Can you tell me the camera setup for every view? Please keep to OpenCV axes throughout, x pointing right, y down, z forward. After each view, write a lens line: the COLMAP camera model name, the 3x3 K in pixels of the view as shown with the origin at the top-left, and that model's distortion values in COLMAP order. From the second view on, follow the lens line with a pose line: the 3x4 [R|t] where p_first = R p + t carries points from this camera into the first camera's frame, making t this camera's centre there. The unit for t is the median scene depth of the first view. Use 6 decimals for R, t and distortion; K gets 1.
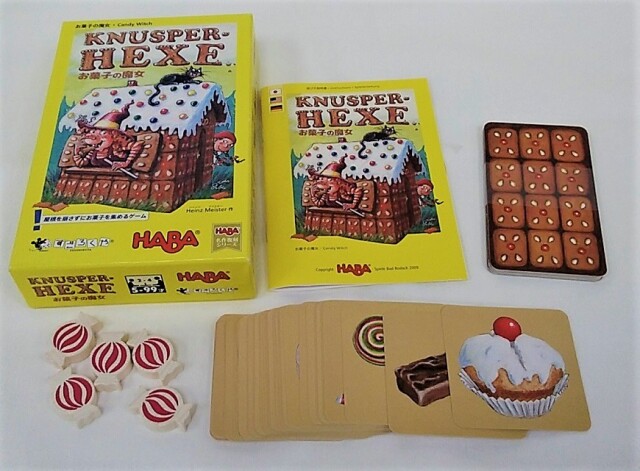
lens RADIAL K [[547.1, 0, 319.9], [0, 547.1, 235.7], [0, 0, 1]] dist [-0.000305, -0.011759]
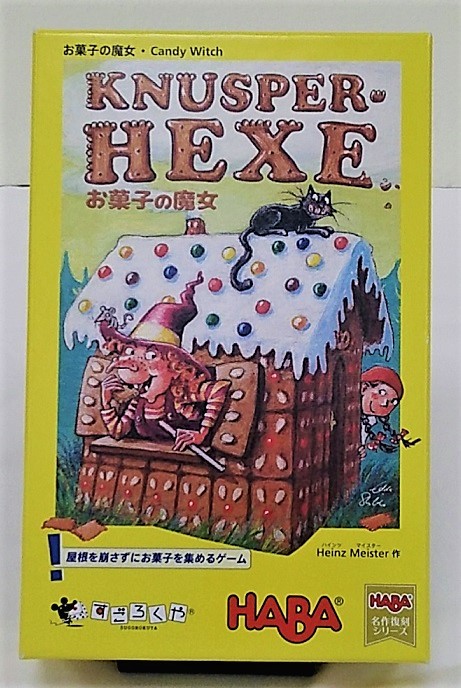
lens RADIAL K [[556.6, 0, 230.5], [0, 556.6, 343.9], [0, 0, 1]] dist [0.009554, -0.003105]
pose [[0.995697, 0.091992, -0.011206, -0.315433], [-0.077458, 0.892508, 0.444331, -0.438499], [0.050876, -0.441551, 0.895793, 0.533524]]
